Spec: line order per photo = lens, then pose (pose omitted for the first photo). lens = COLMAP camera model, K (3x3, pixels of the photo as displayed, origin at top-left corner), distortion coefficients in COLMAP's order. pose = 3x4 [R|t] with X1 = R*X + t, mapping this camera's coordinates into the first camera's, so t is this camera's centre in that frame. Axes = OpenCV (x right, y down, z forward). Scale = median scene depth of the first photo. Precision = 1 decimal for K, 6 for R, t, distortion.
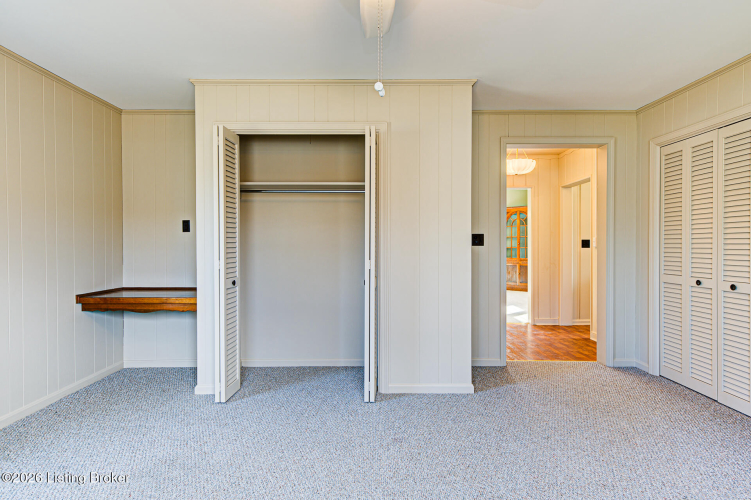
lens RADIAL K [[418.5, 0, 375.5], [0, 418.5, 250.0], [0, 0, 1]] dist [0.021609, -0.000119]
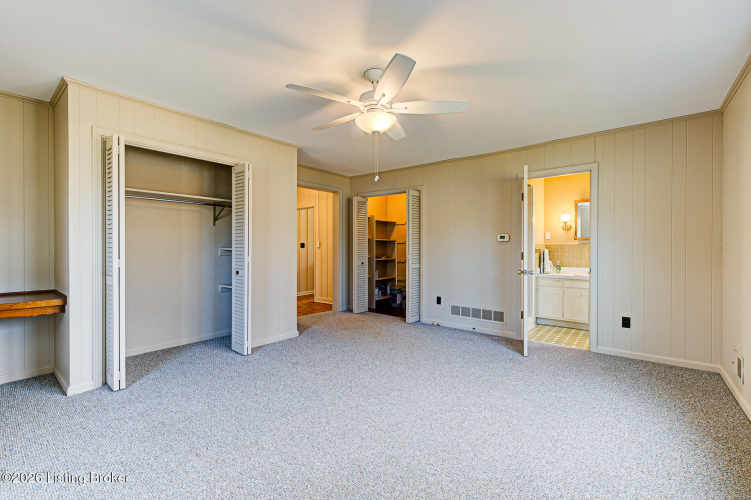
lens RADIAL K [[327.3, 0, 375.5], [0, 327.3, 250.0], [0, 0, 1]] dist [0.000043, 0.000016]
pose [[0.633351, -0.006607, 0.773837, -0.565700], [0.009328, 0.999956, 0.000903, 0.006149], [-0.773809, 0.006646, 0.633384, -0.047901]]
